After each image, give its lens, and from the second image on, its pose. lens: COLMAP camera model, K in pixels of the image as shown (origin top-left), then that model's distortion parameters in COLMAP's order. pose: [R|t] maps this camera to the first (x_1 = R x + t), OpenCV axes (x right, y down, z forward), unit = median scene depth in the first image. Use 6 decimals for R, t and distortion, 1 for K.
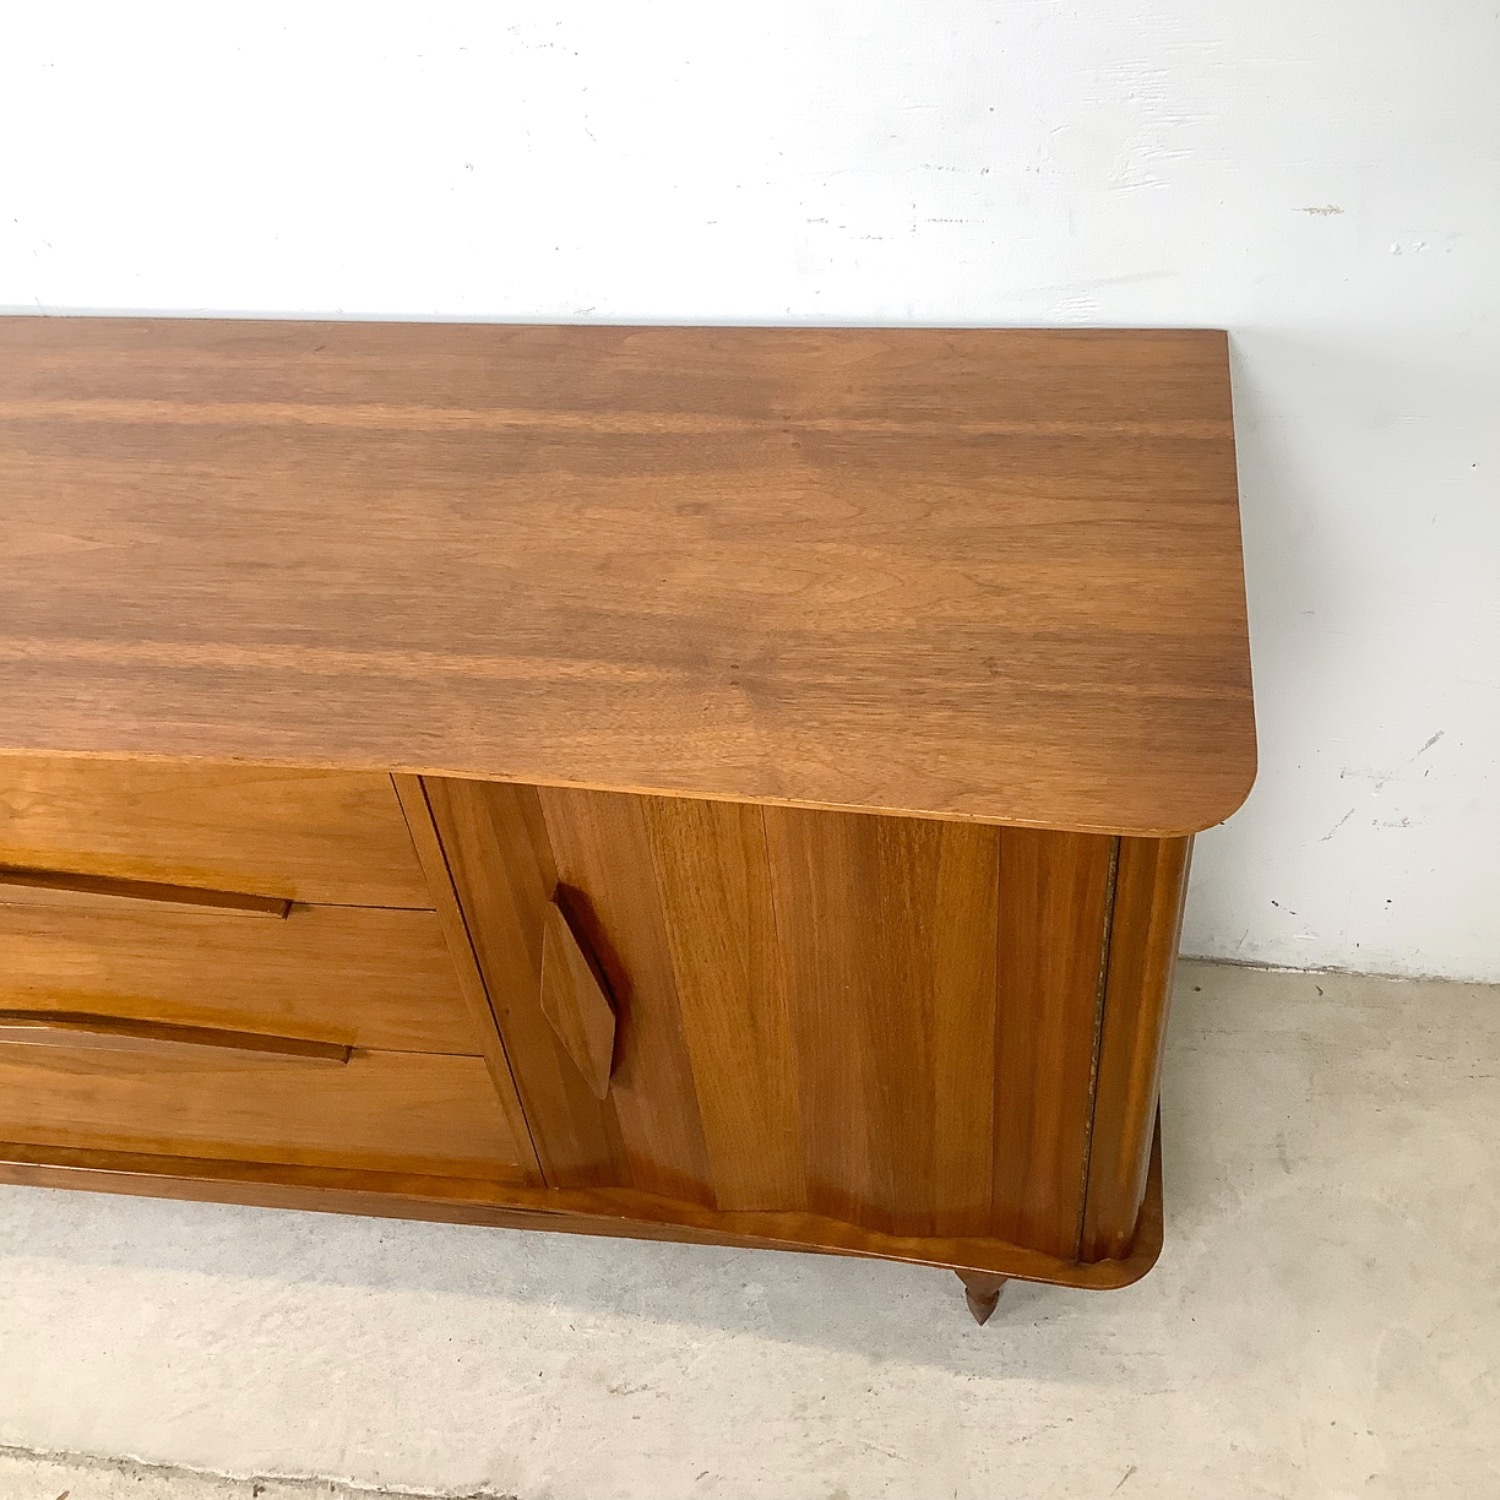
lens RADIAL K [[1813.8, 0, 750.0], [0, 1813.8, 750.0], [0, 0, 1]] dist [0.154074, -0.354660]
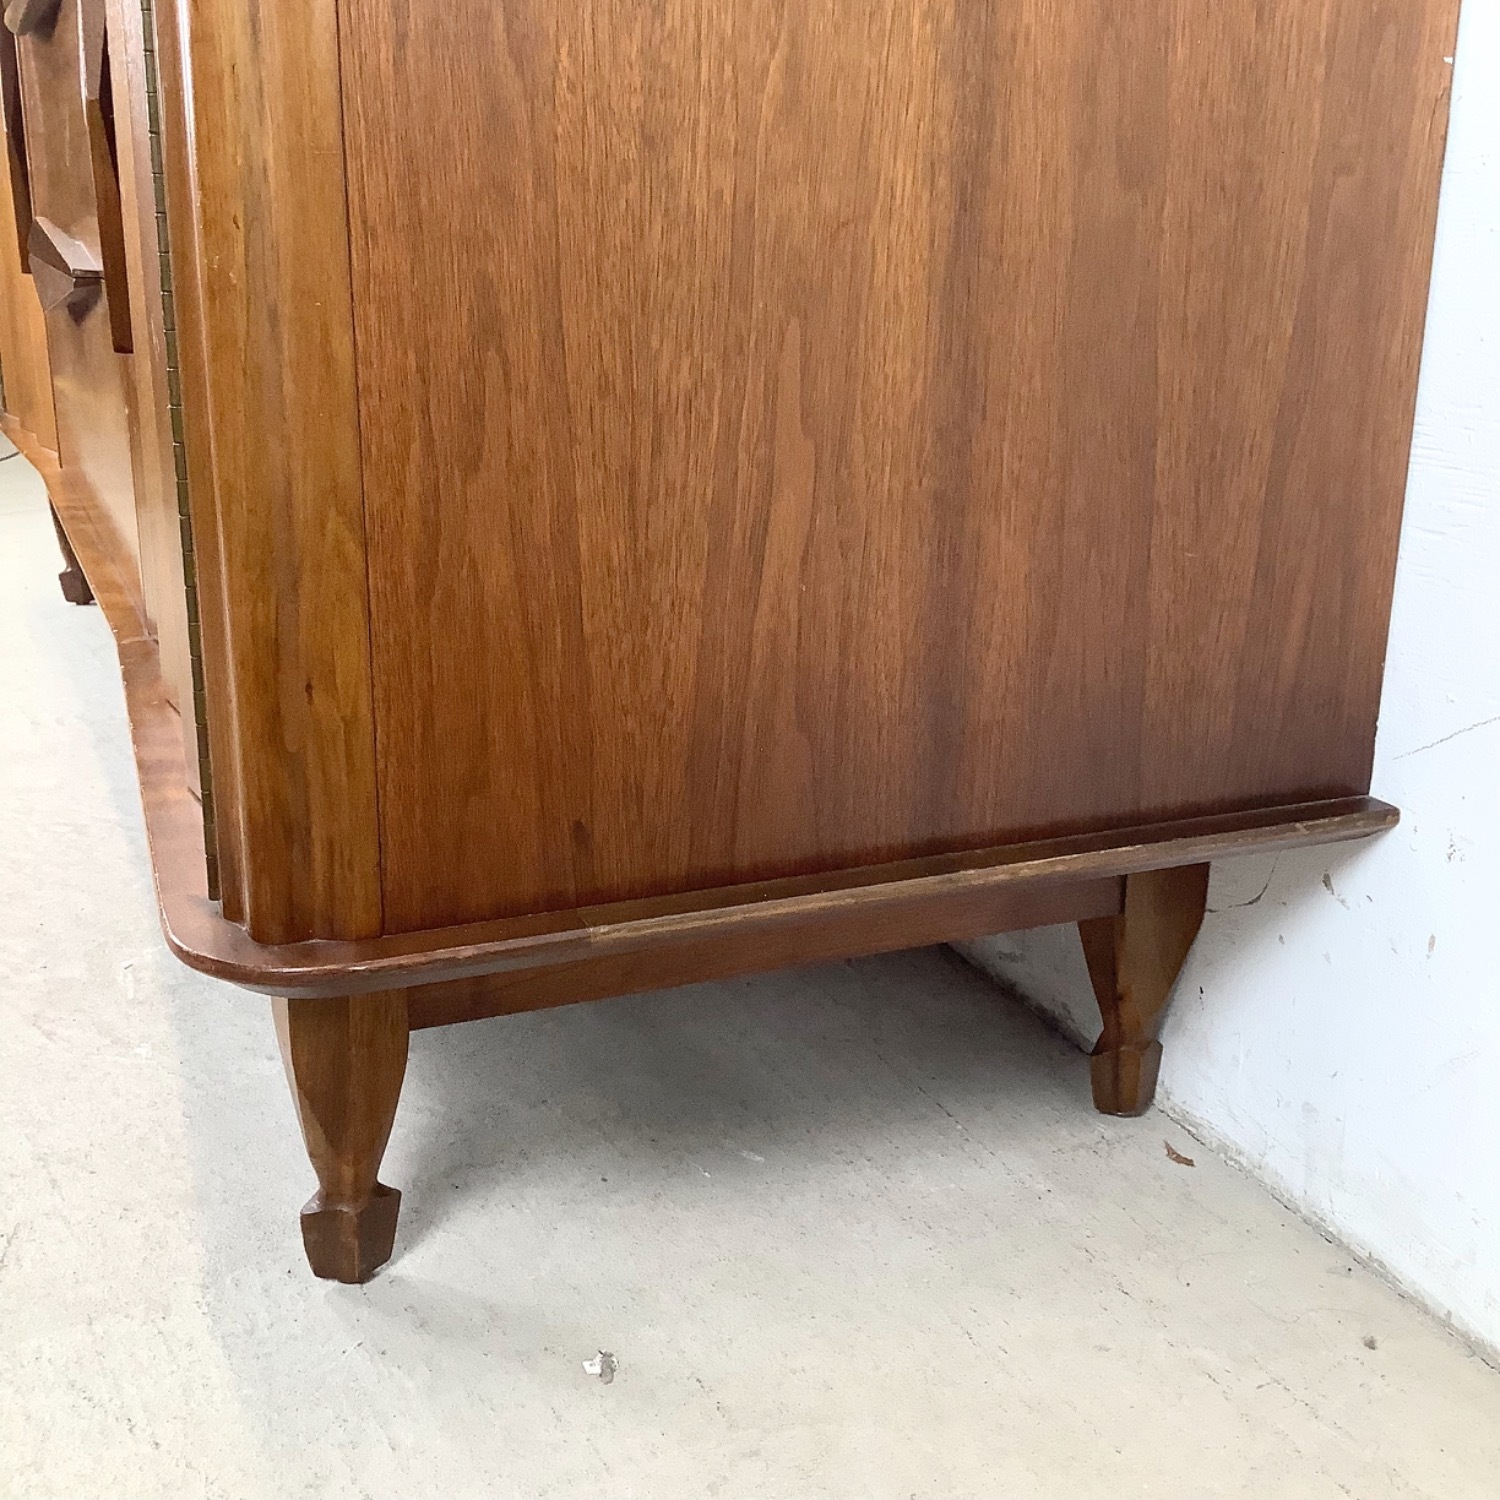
lens RADIAL K [[1831.8, 0, 750.0], [0, 1831.8, 750.0], [0, 0, 1]] dist [0.120151, -0.250948]
pose [[0.519432, 0.327717, -0.789172, 0.524738], [-0.657226, 0.743447, -0.123857, 0.201649], [0.546117, 0.583000, 0.601554, 0.706472]]
